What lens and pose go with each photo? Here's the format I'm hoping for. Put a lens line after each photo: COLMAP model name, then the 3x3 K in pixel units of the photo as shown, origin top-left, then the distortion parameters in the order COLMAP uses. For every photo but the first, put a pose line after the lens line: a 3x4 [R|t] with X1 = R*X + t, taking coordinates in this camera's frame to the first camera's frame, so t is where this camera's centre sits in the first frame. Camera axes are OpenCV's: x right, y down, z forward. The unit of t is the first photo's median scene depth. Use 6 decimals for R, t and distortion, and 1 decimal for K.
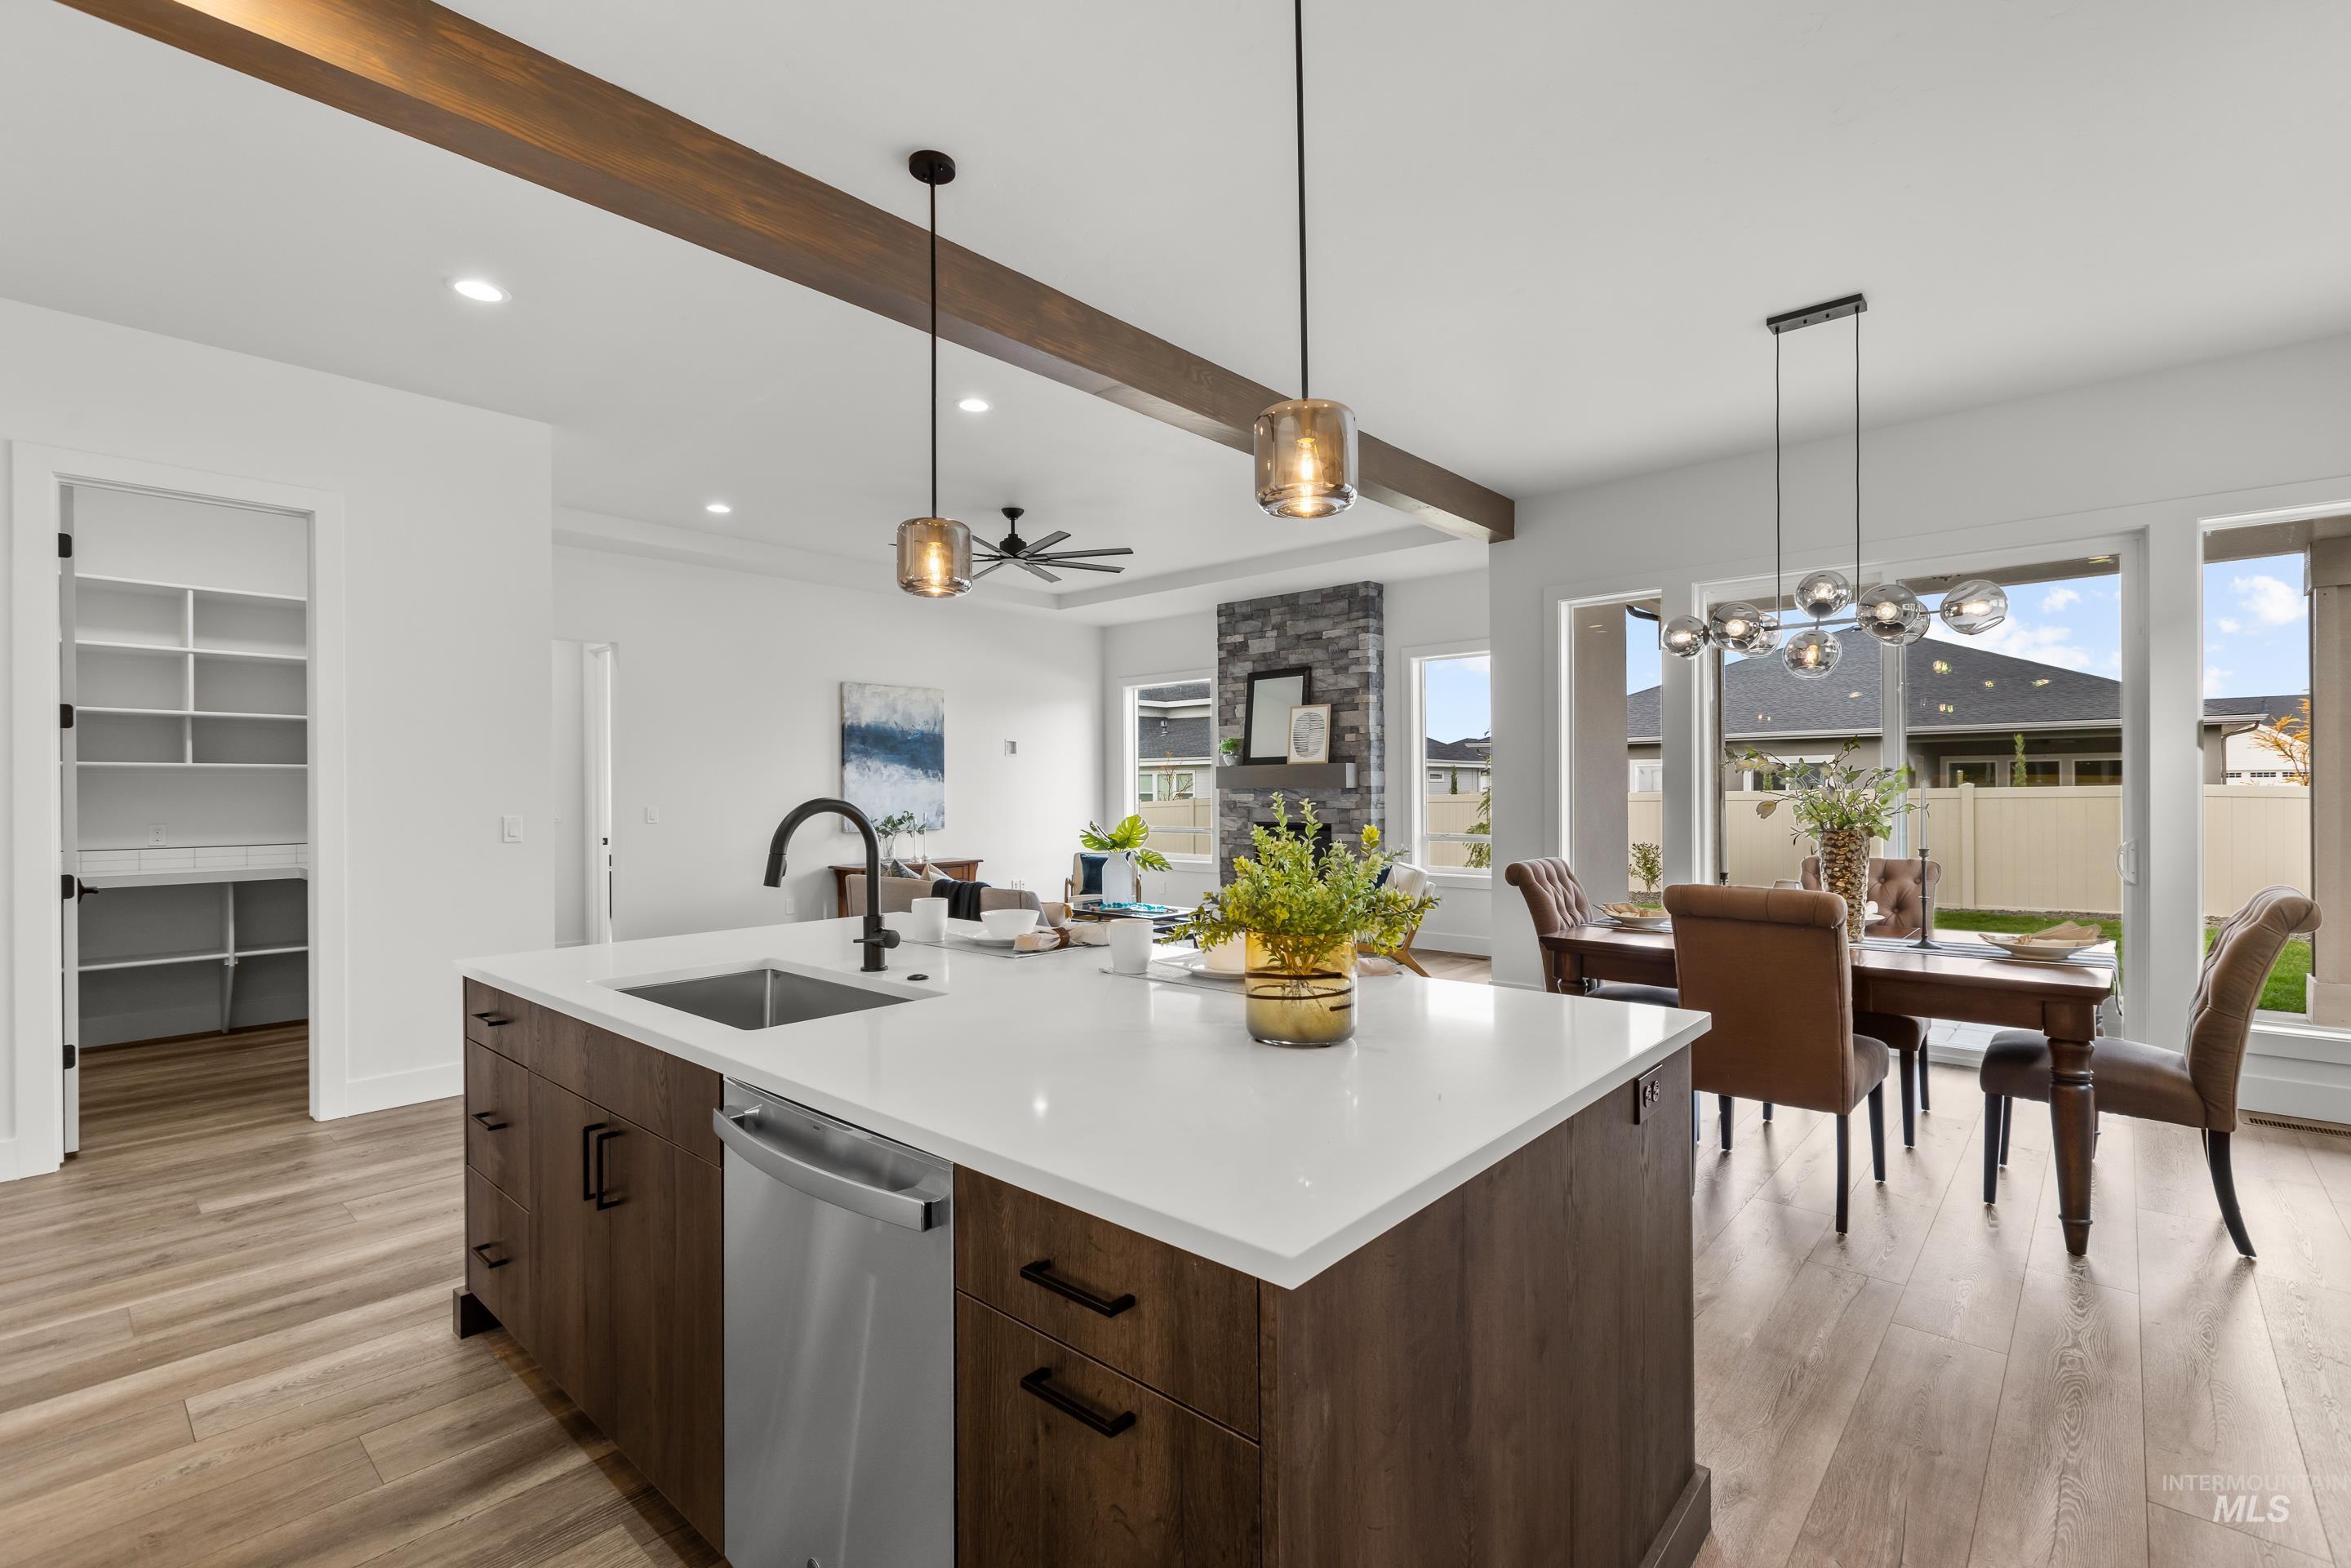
lens RADIAL K [[1057.6, 0, 1189.6], [0, 1057.6, 788.3], [0, 0, 1]] dist [-0.000983, -0.002460]
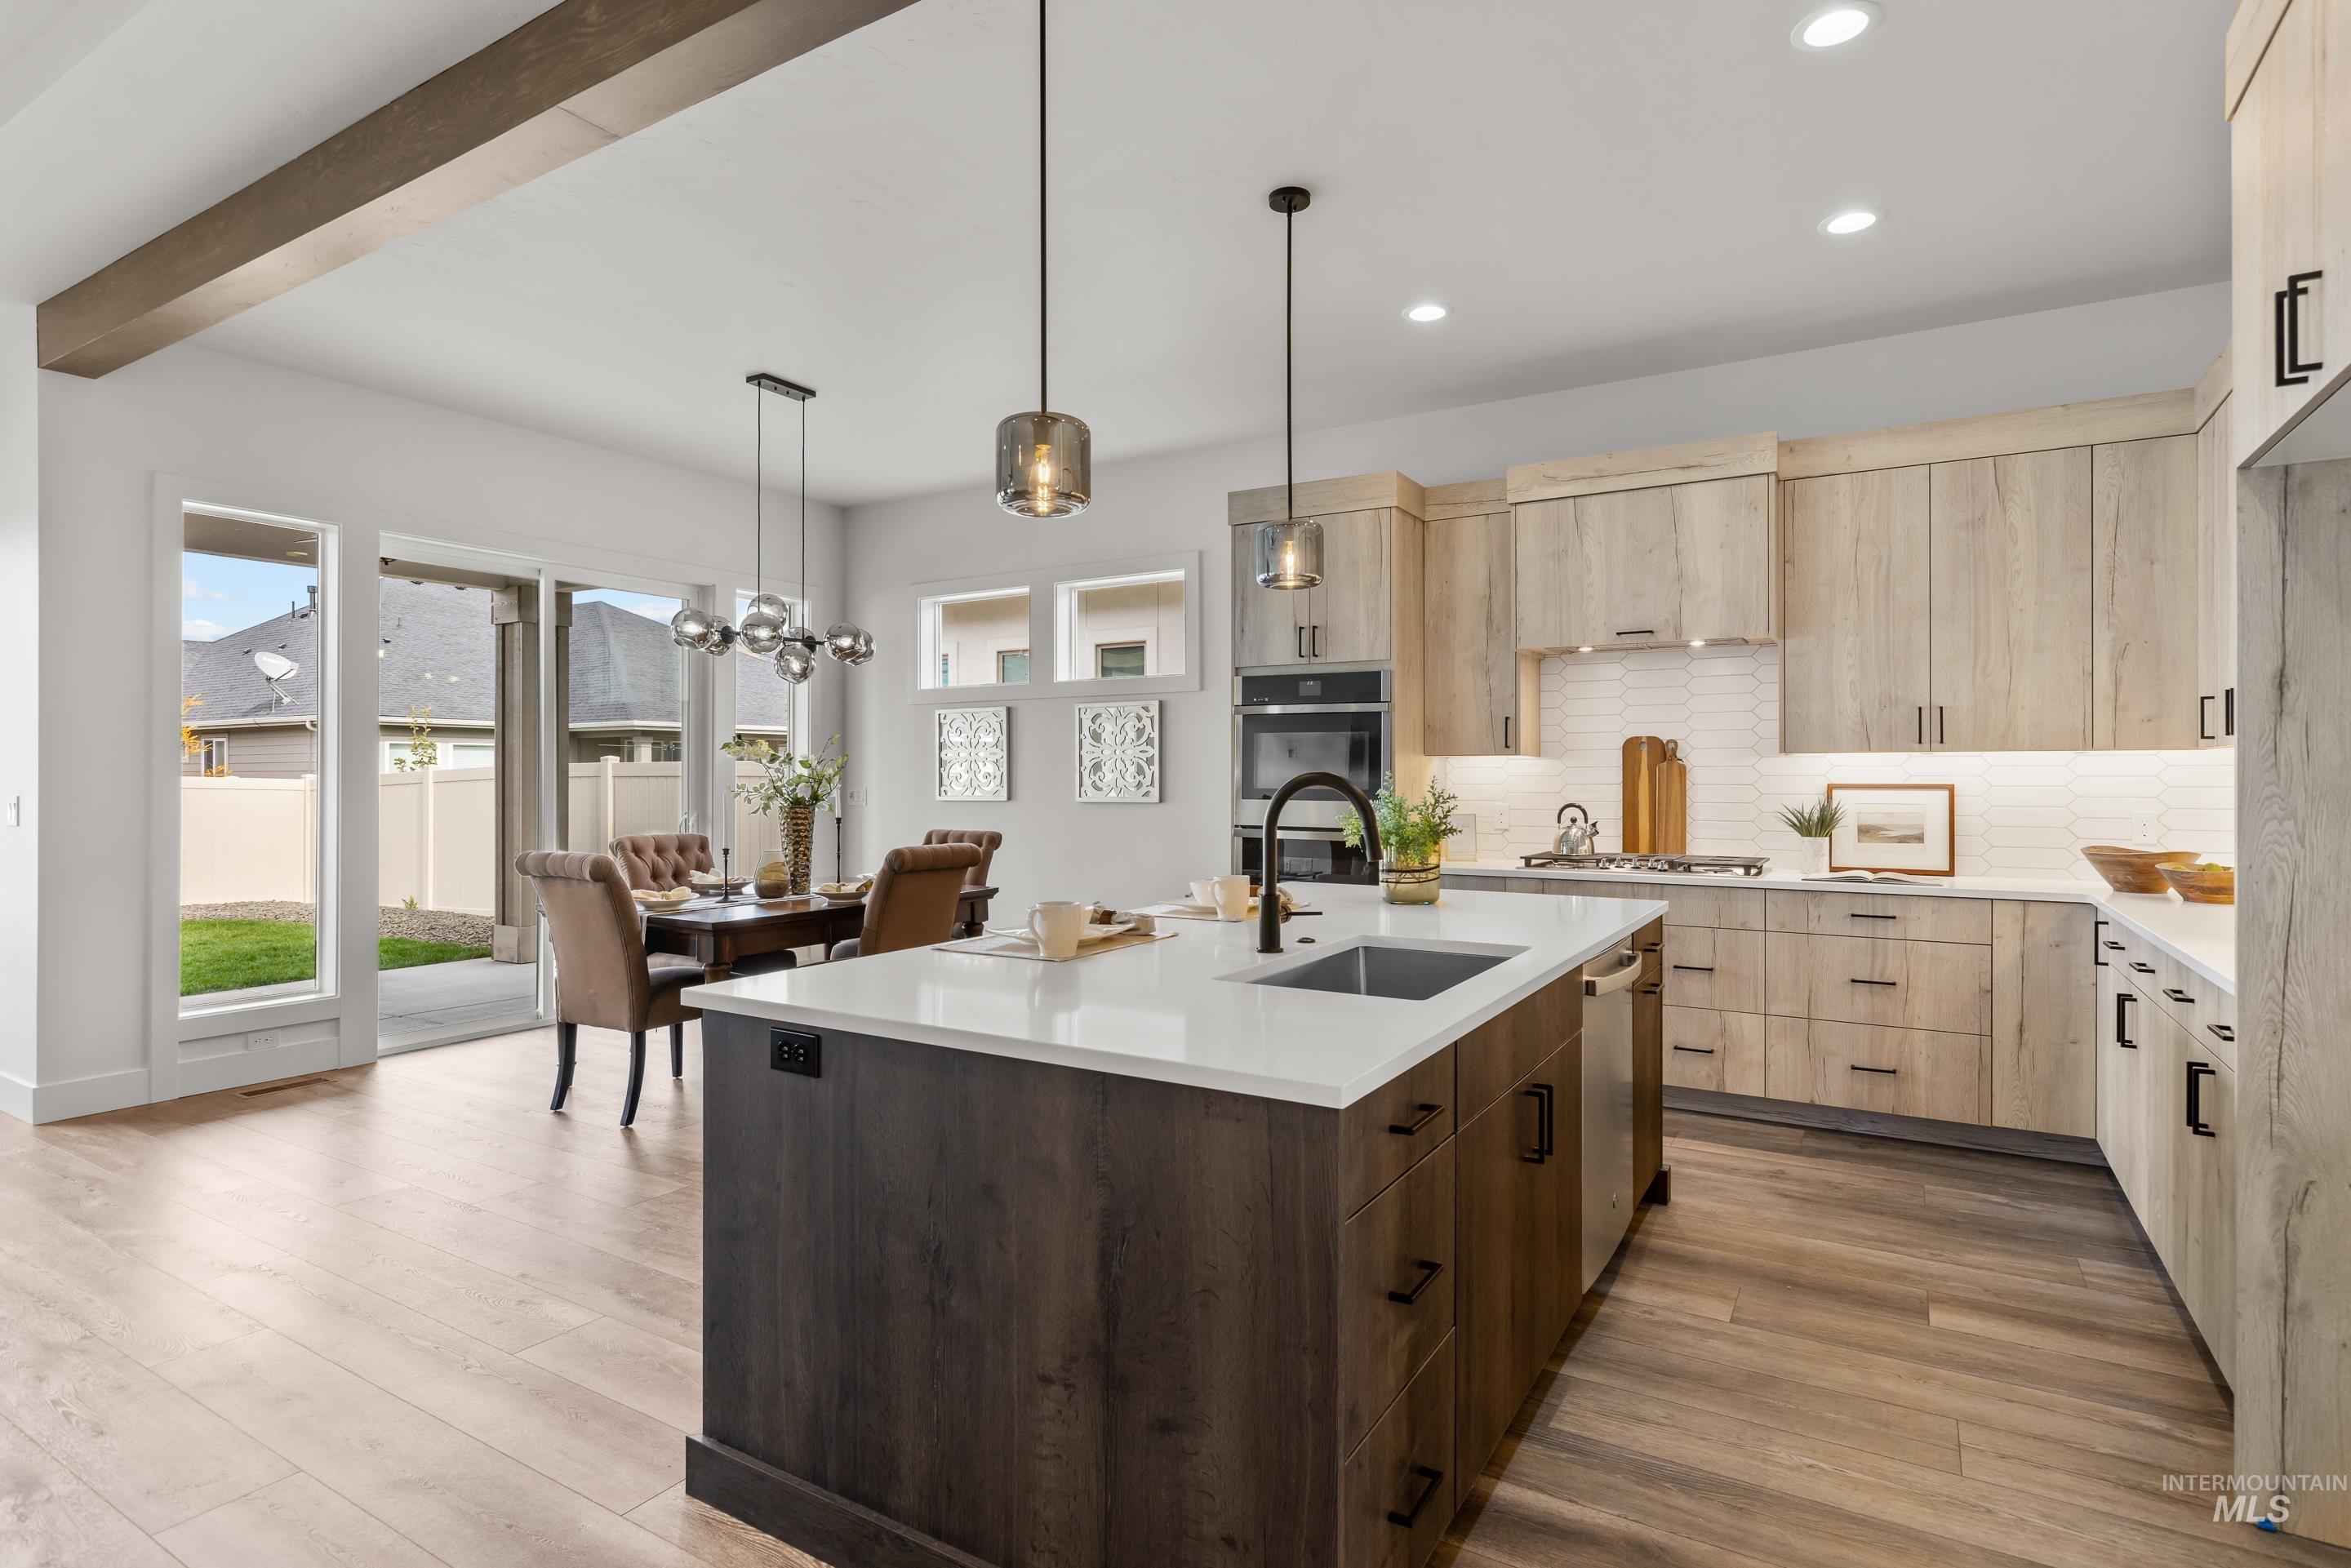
lens RADIAL K [[1174.1, 0, 1191.4], [0, 1174.1, 771.1], [0, 0, 1]] dist [-0.008576, 0.000743]
pose [[-0.183573, 0.010469, 0.982950, -0.351761], [0.001167, 0.999945, -0.010432, 0.005474], [-0.983005, -0.000768, -0.183575, 0.333755]]
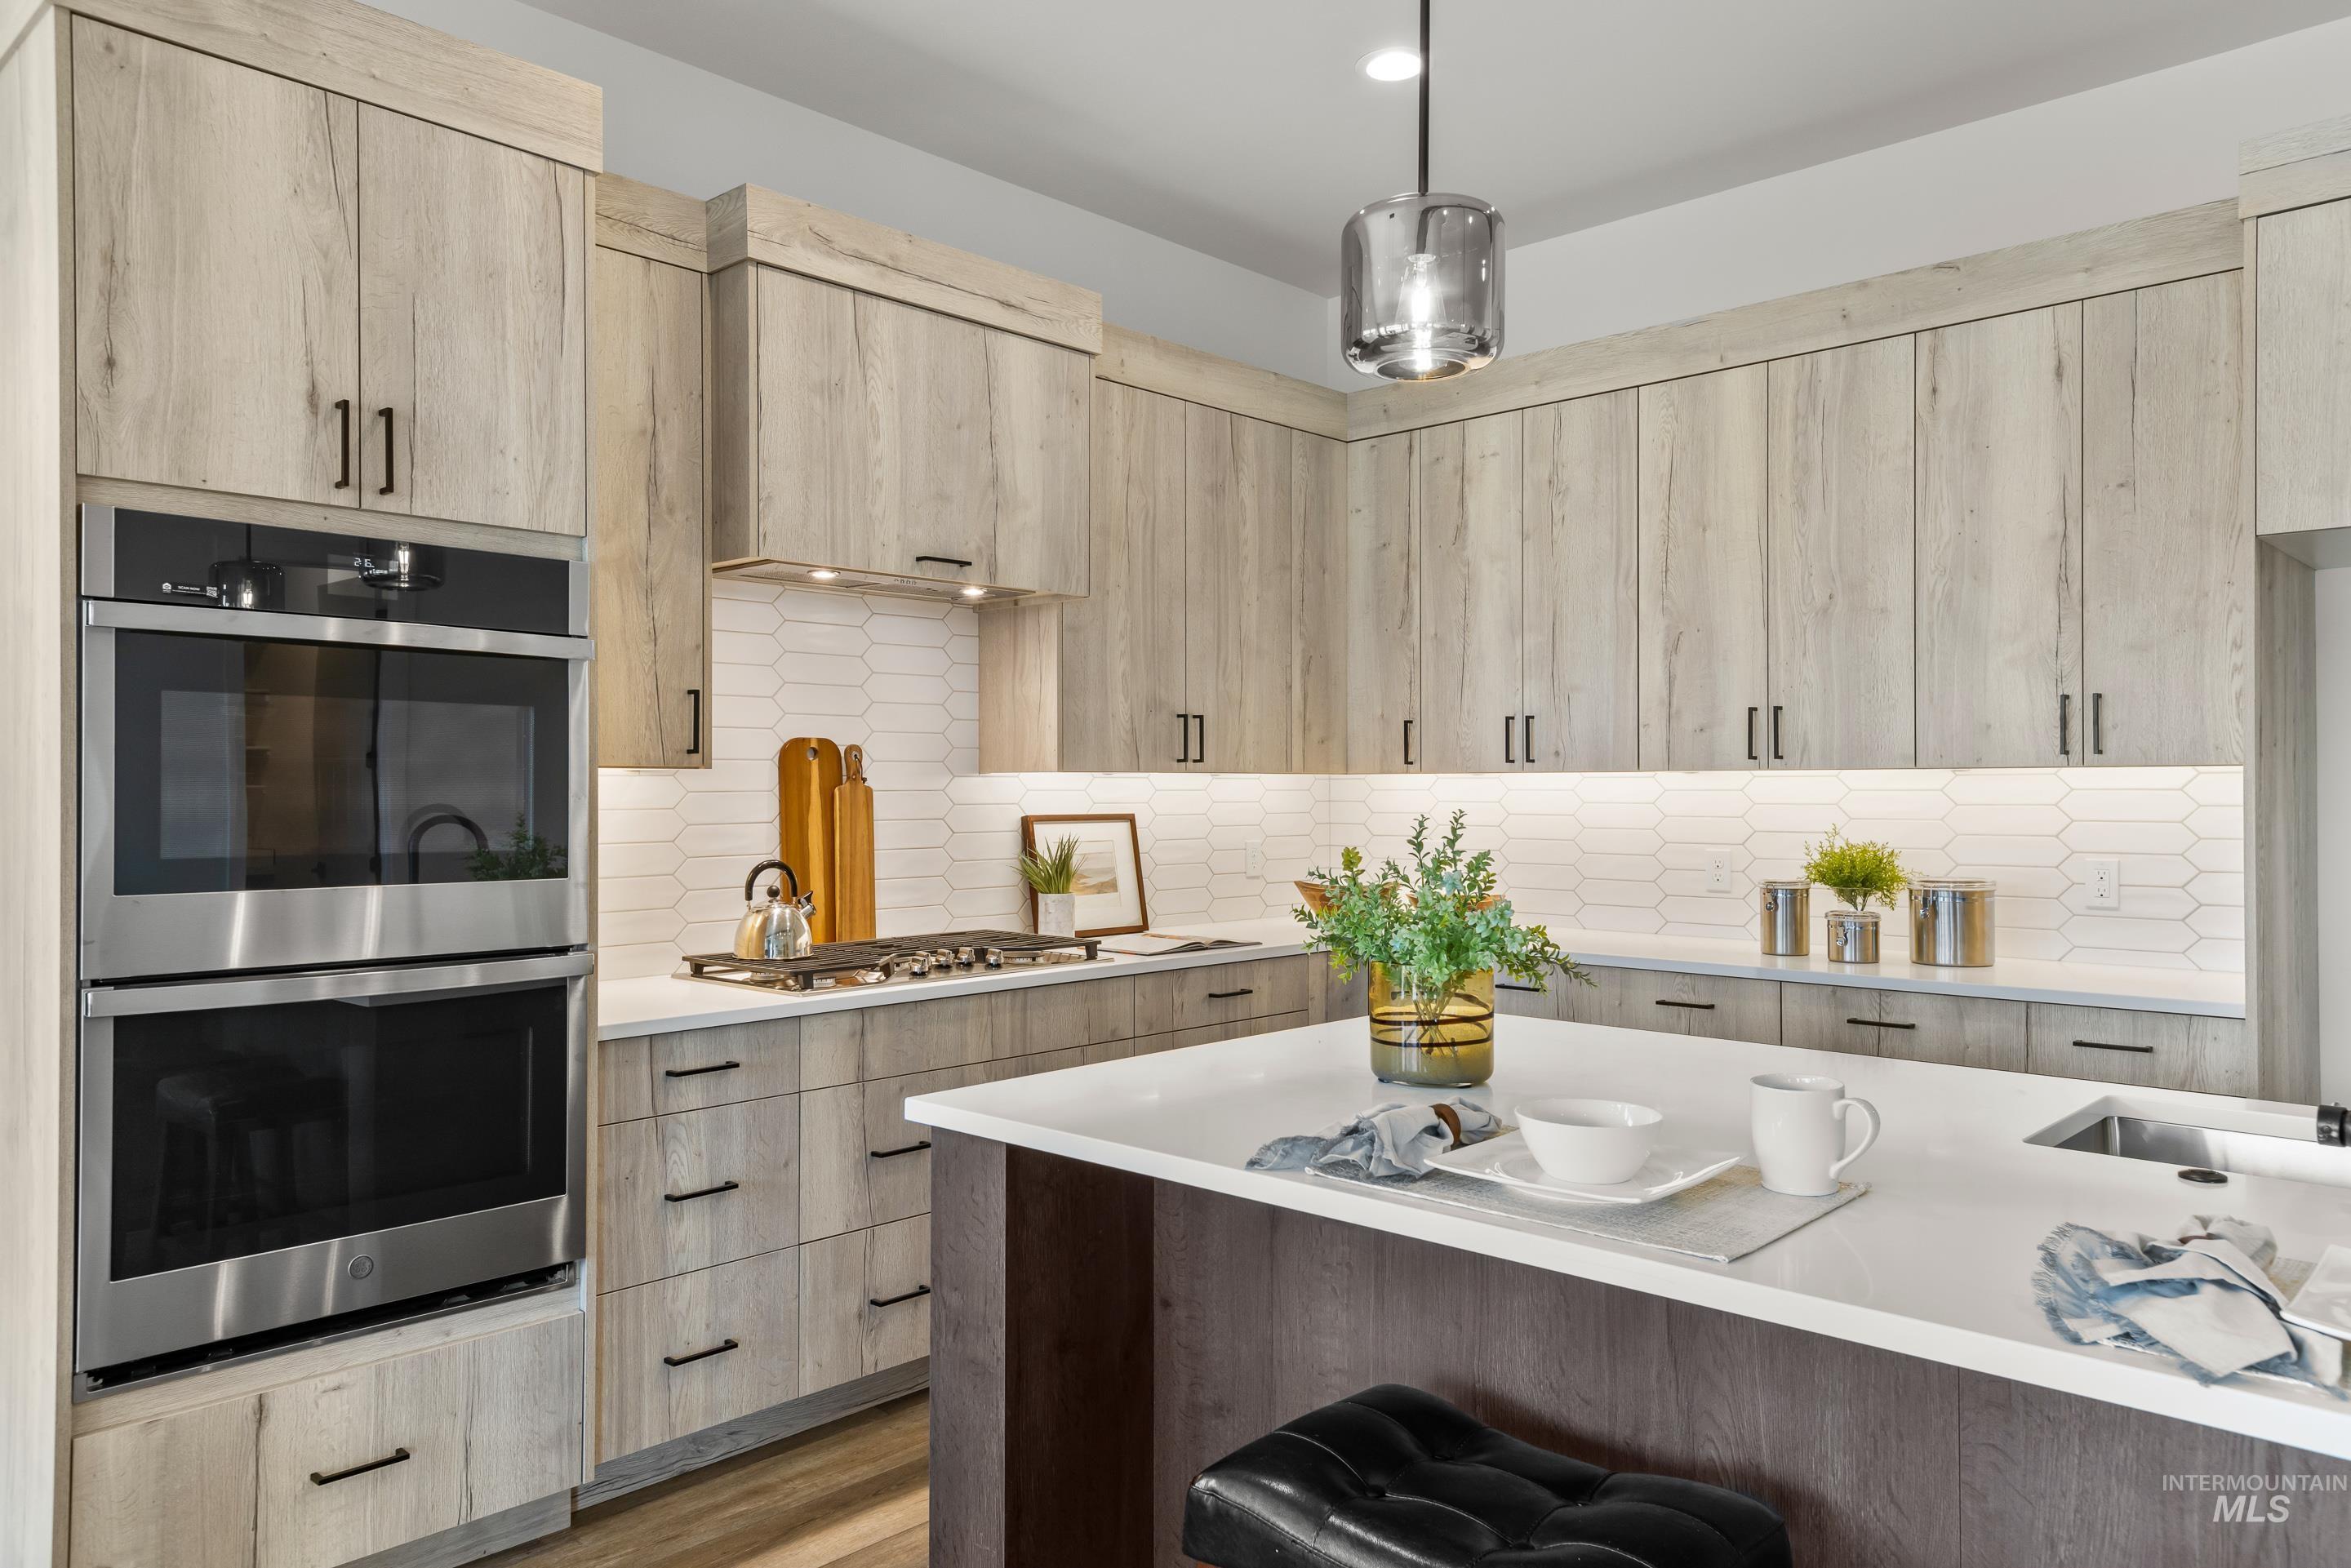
lens RADIAL K [[1584.0, 0, 1169.5], [0, 1584.0, 781.6], [0, 0, 1]] dist [0.037496, -0.014290]
pose [[-0.999554, 0.013921, 0.026425, 0.050739], [0.013763, 0.999886, -0.006178, -0.000903], [-0.026508, -0.005812, -0.999632, 0.450018]]
